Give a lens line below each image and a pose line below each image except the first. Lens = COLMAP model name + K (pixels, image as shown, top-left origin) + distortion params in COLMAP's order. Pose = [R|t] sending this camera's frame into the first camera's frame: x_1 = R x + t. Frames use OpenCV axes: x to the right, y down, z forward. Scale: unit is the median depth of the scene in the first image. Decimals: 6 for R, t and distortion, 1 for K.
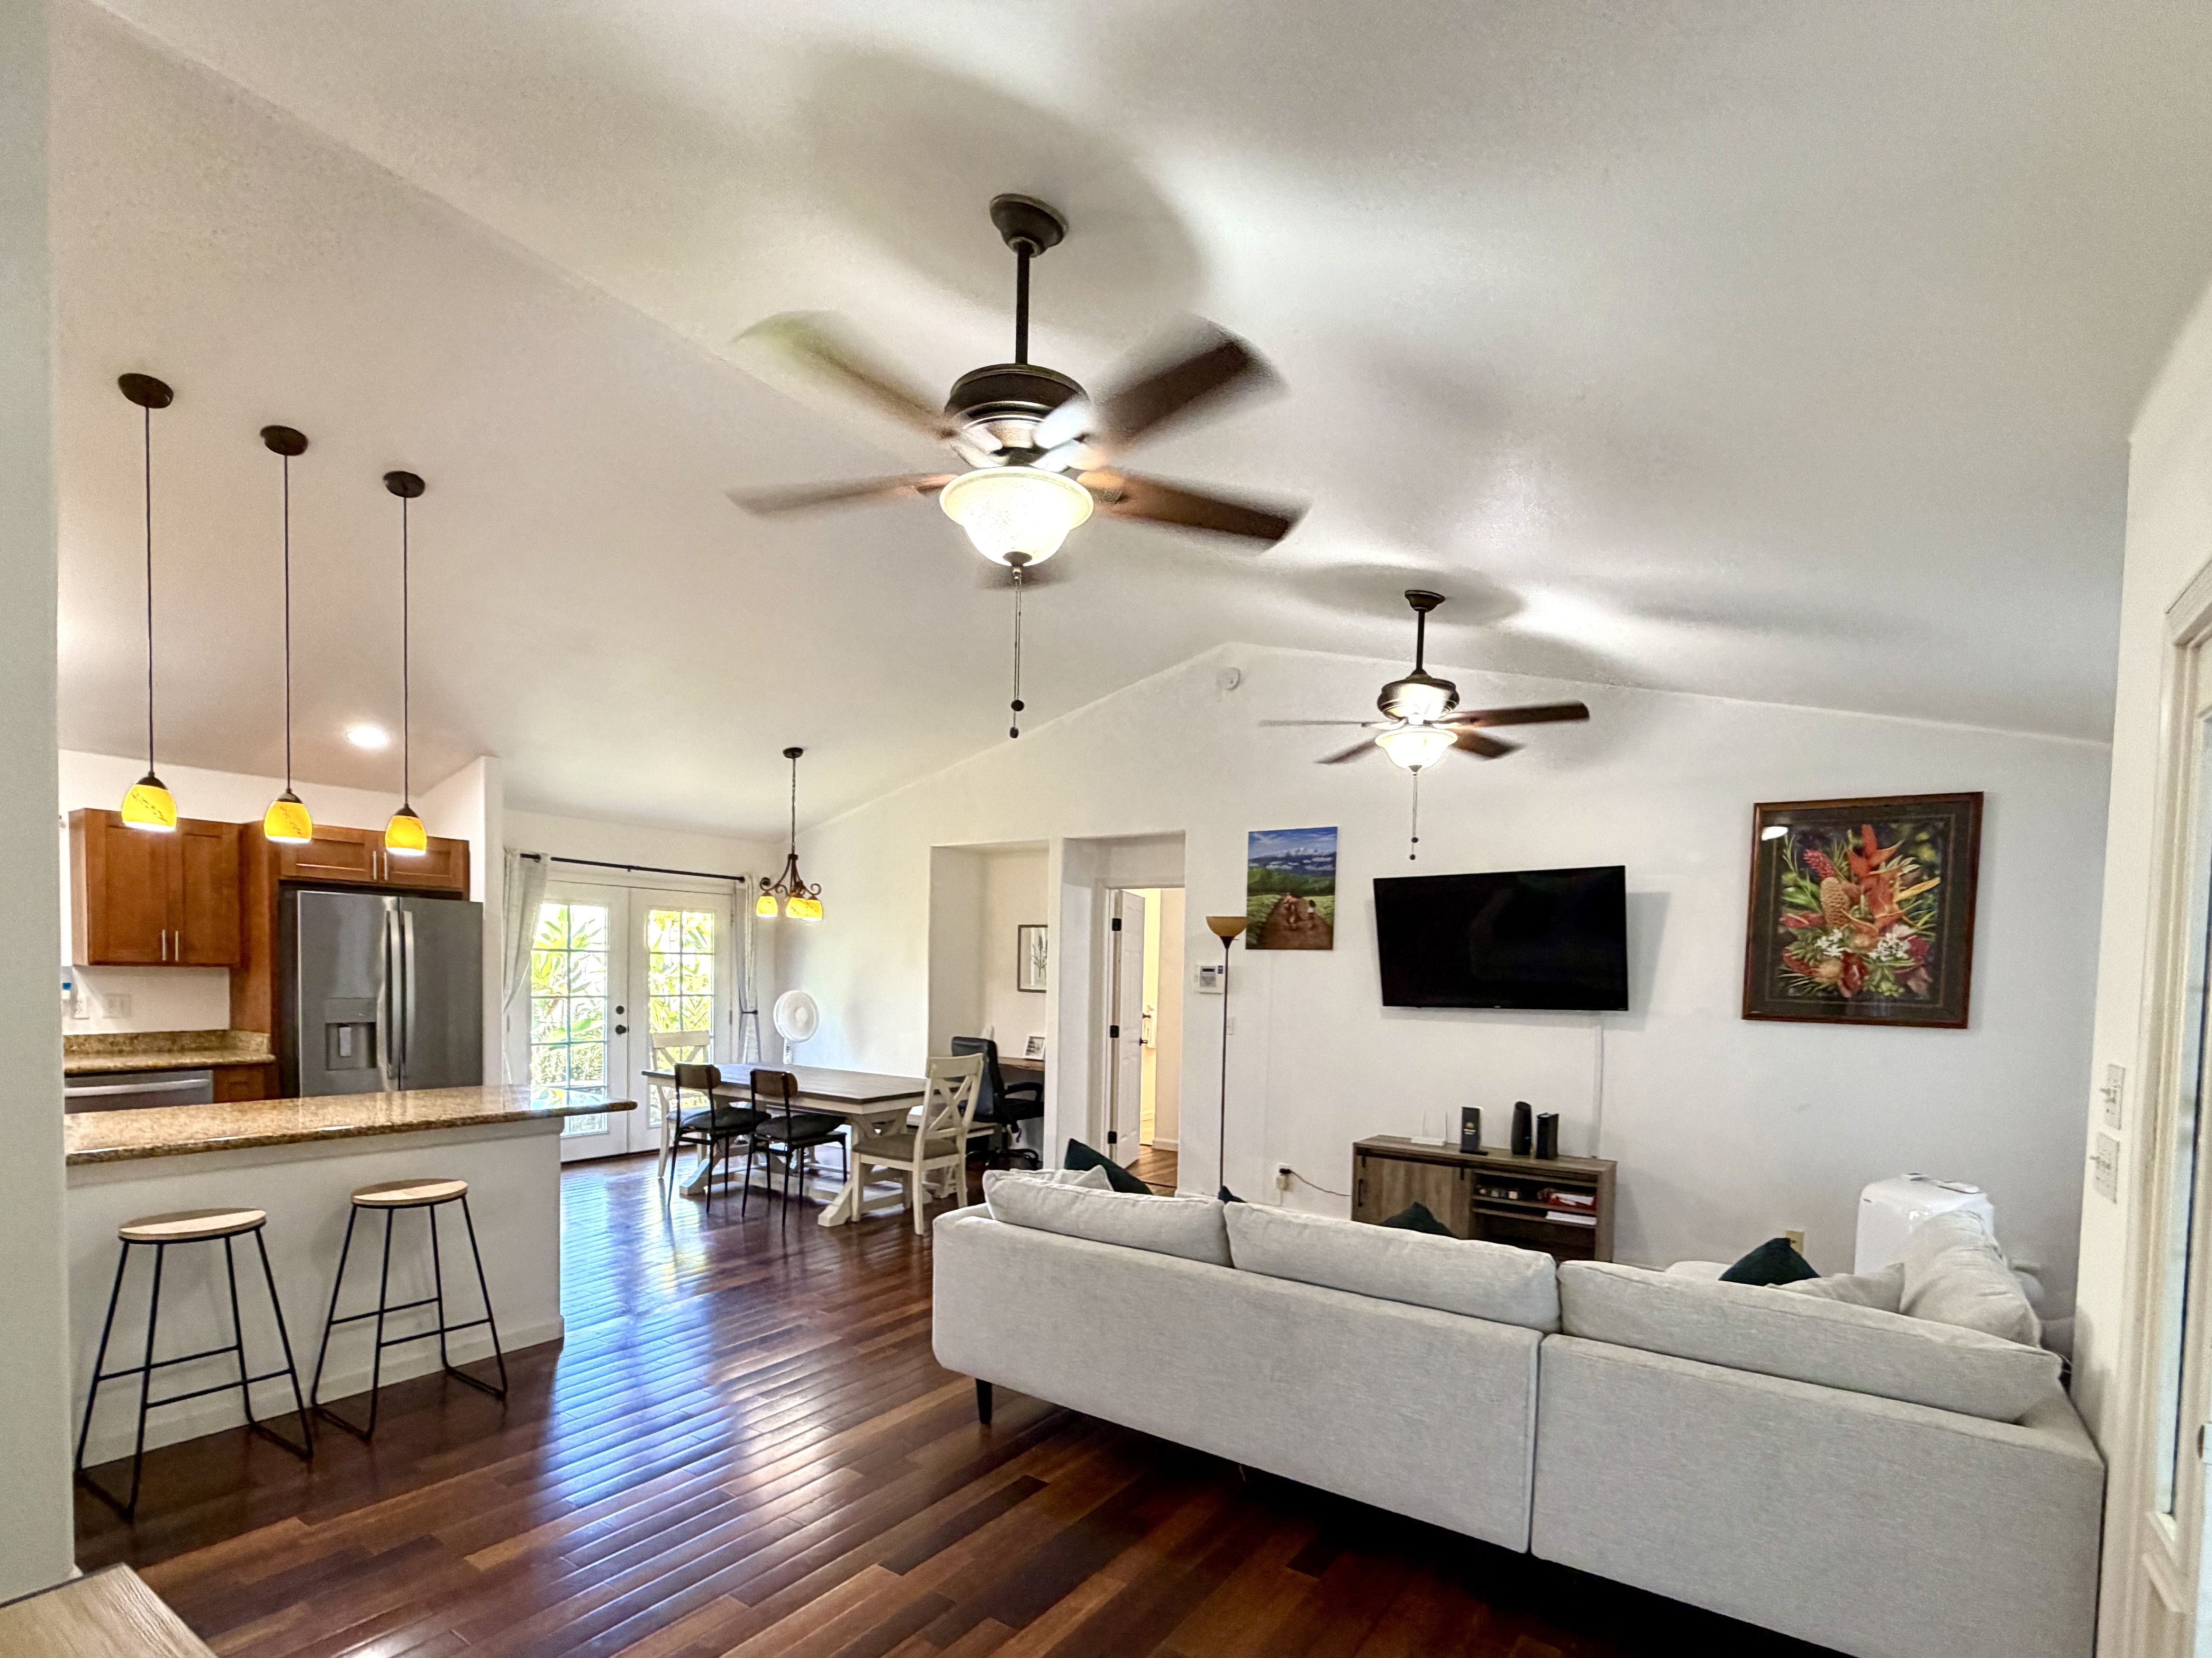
lens RADIAL K [[1088.1, 0, 1094.6], [0, 1088.1, 1019.9], [0, 0, 1]] dist [0.000813, -0.000084]
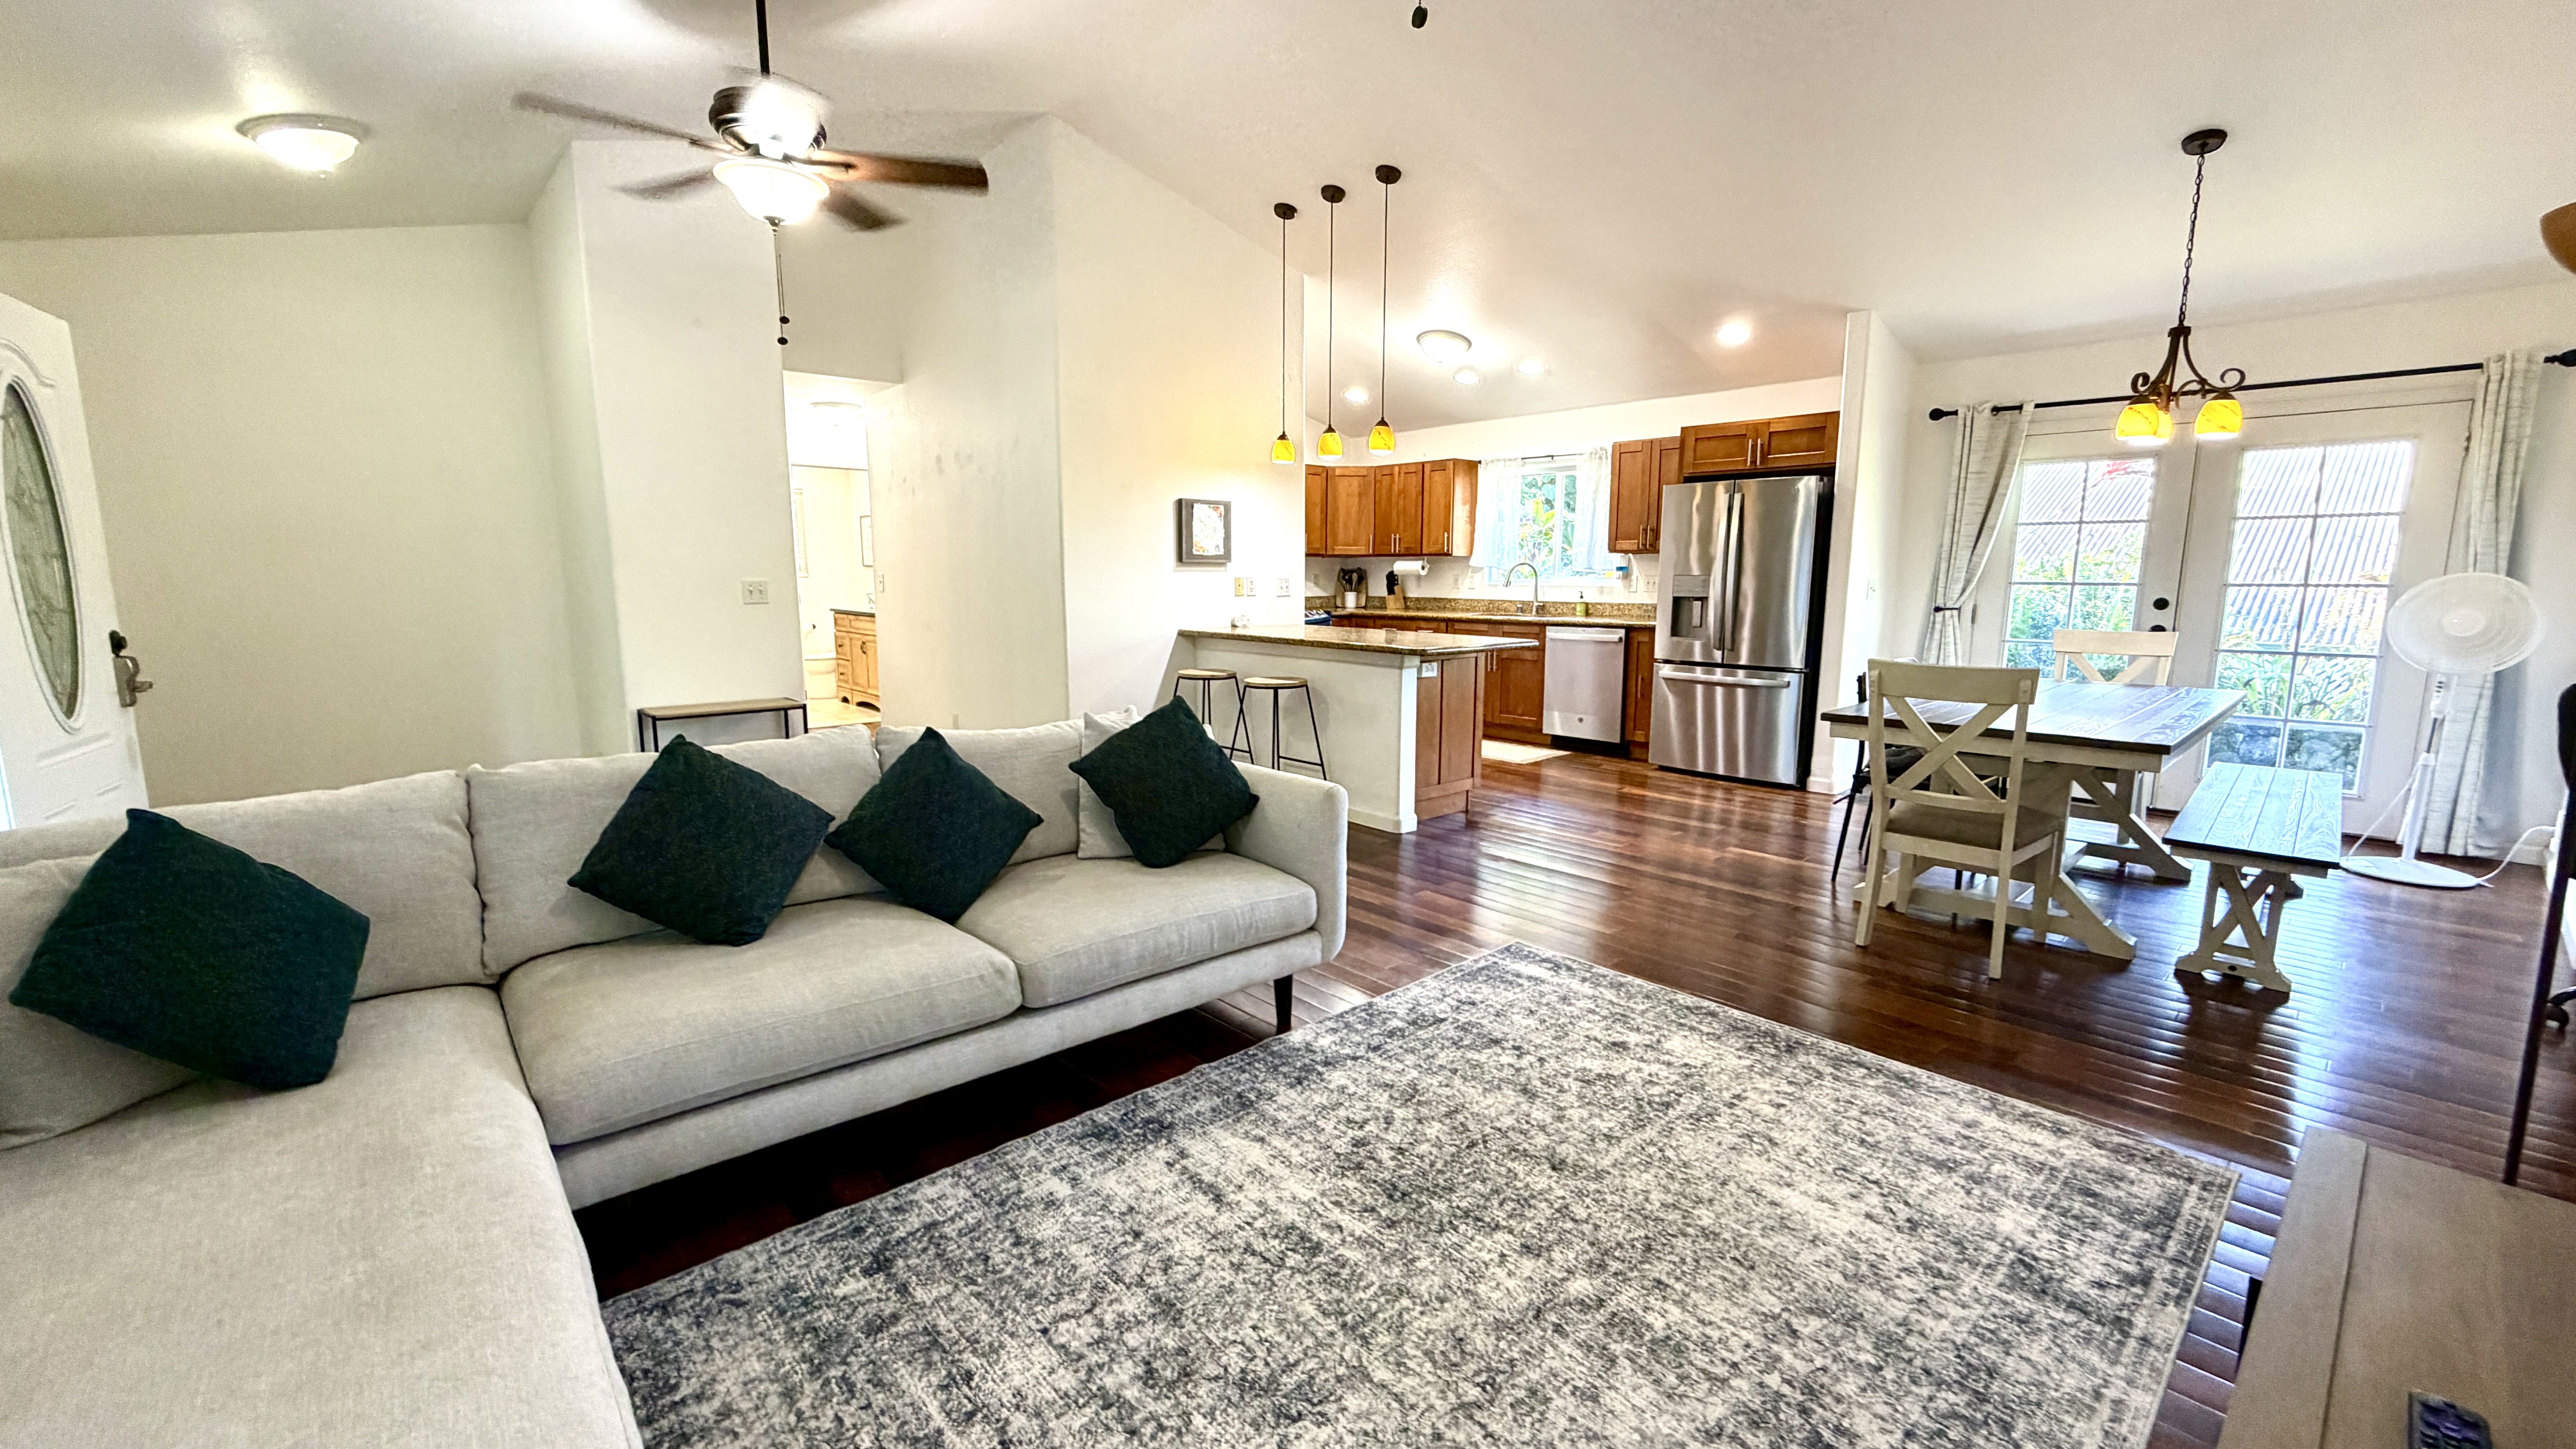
lens RADIAL K [[1028.0, 0, 1273.8], [0, 1028.0, 719.2], [0, 0, 1]] dist [0.002319, -0.000724]
pose [[-0.240569, 0.115392, -0.963749, 0.436719], [-0.054887, 0.989702, 0.132200, 0.010111], [0.969079, 0.084701, -0.231758, 0.746226]]
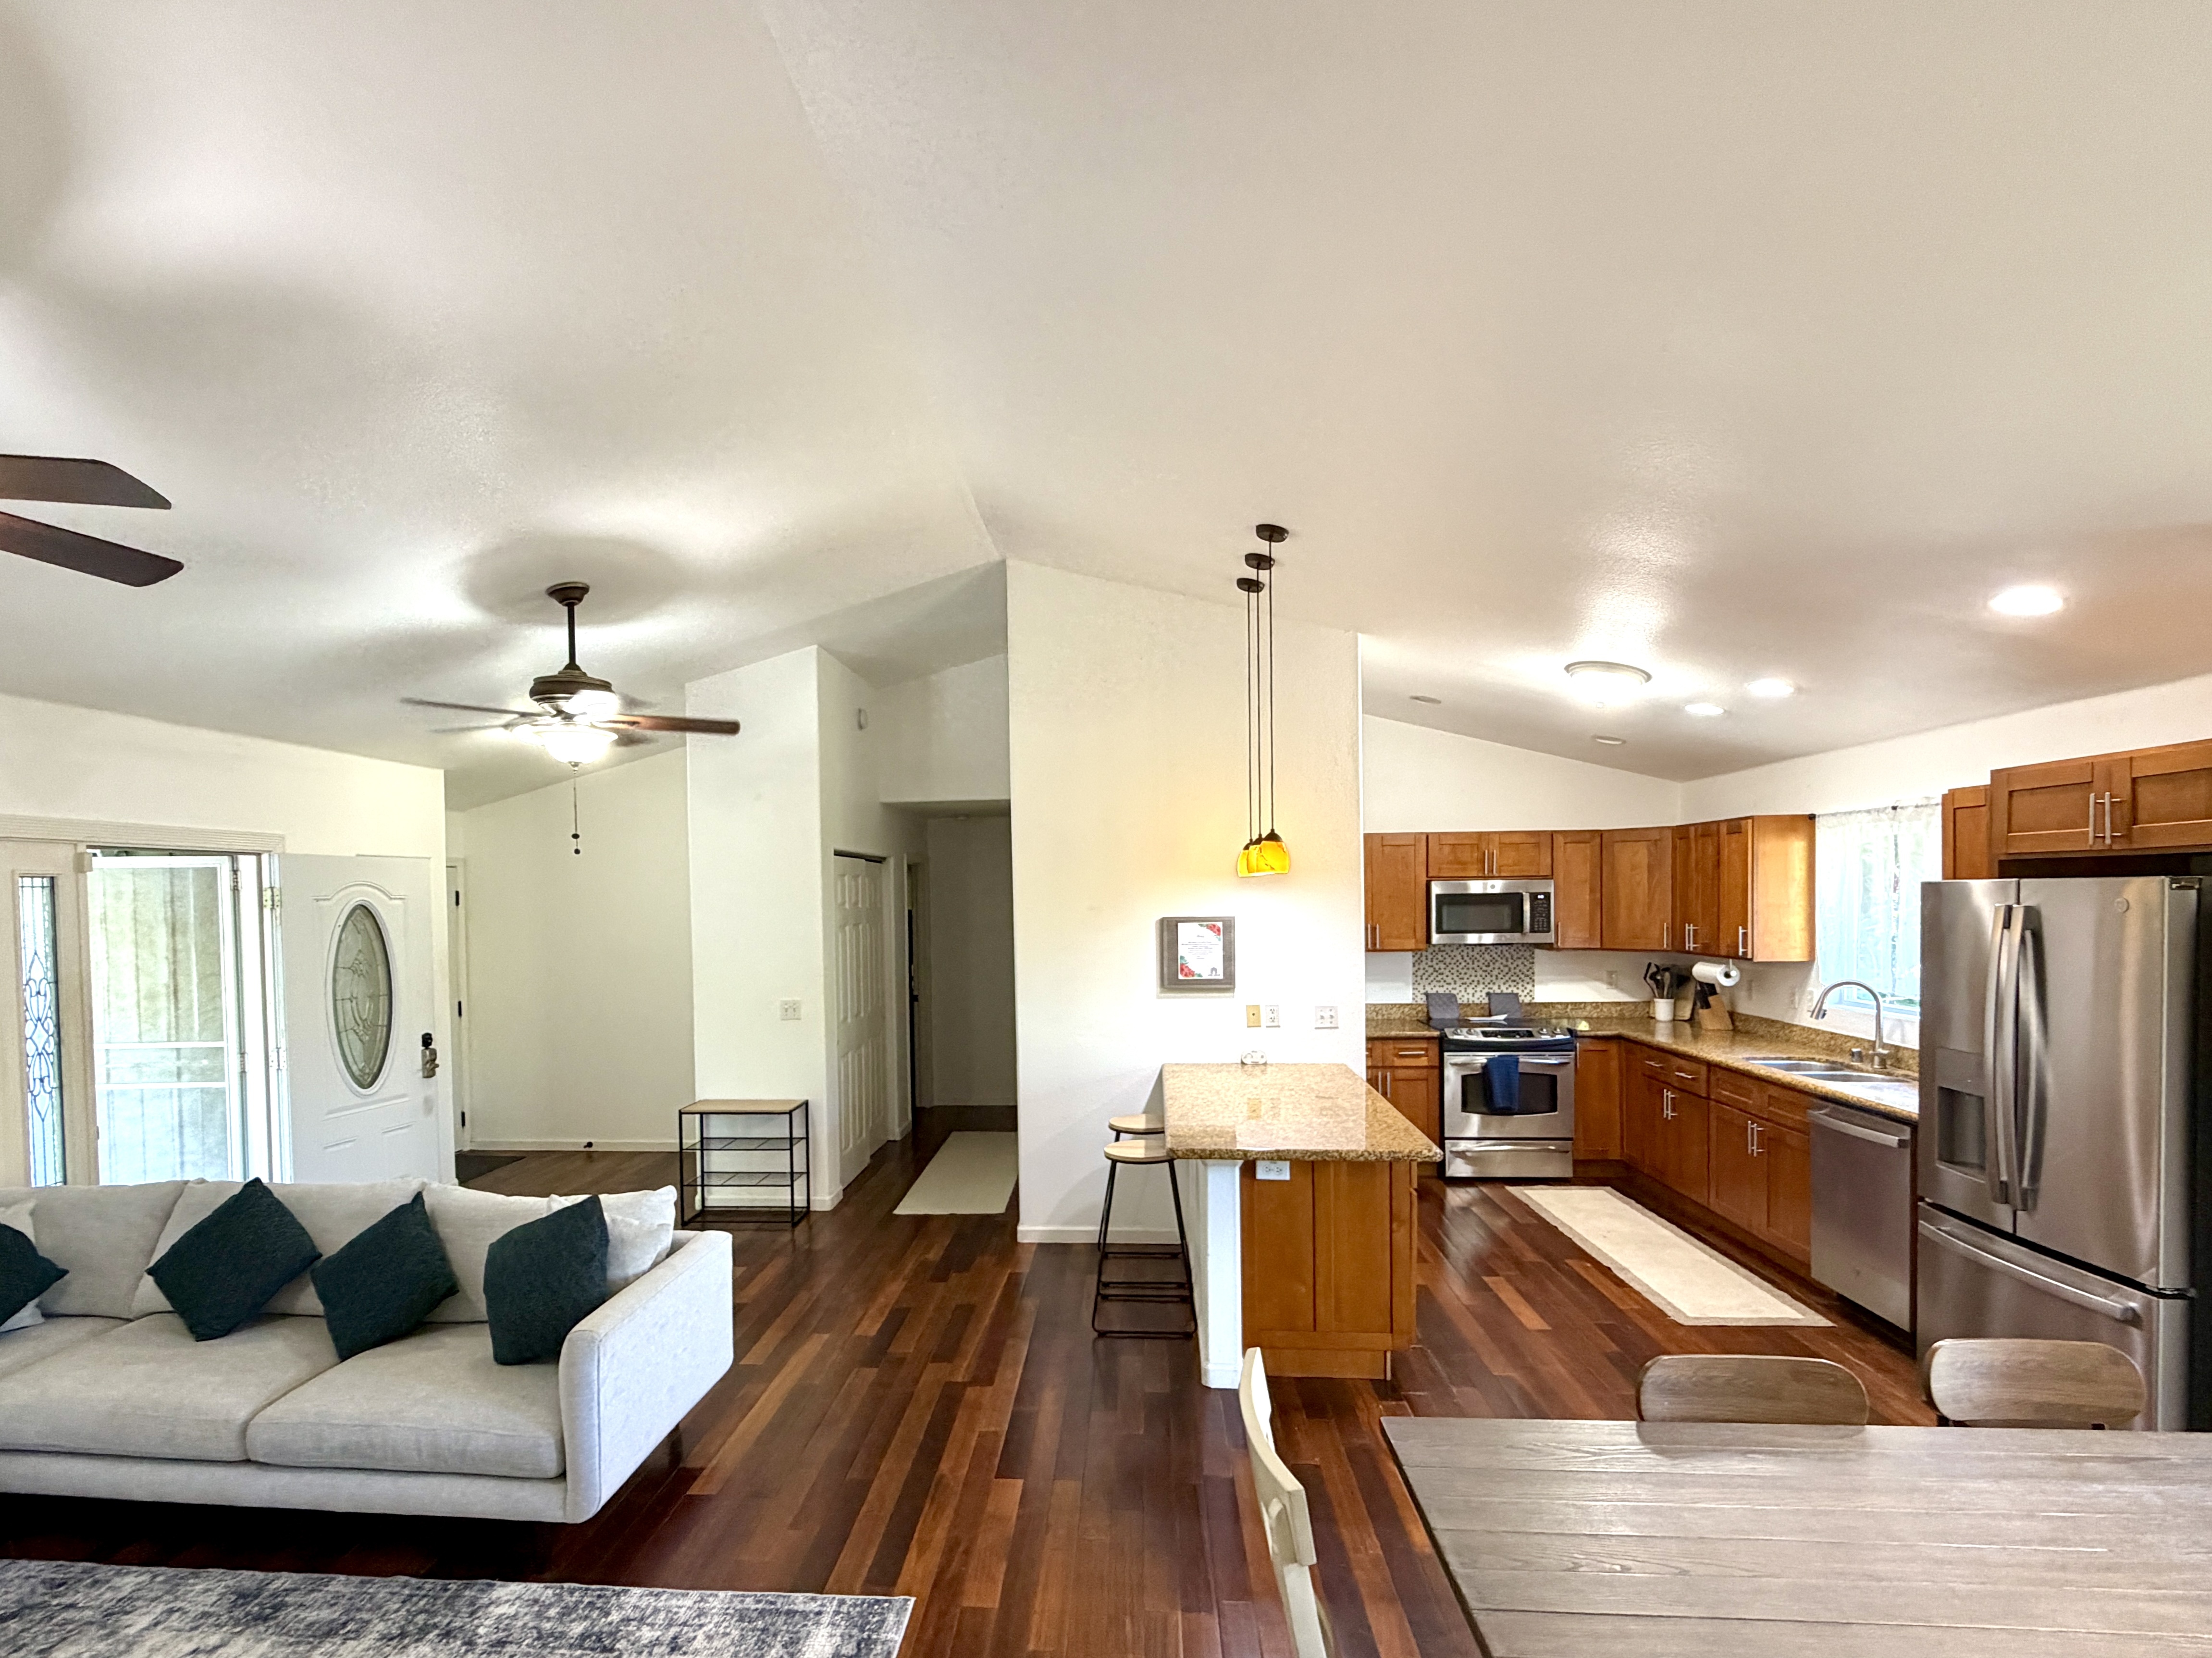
lens RADIAL K [[1088.1, 0, 1053.5], [0, 1088.1, 927.9], [0, 0, 1]] dist [0.000813, -0.000084]
pose [[-0.869901, 0.002509, -0.493220, 0.051904], [-0.029910, 0.997878, 0.057829, -0.096988], [0.492319, 0.065058, -0.867980, 1.136638]]
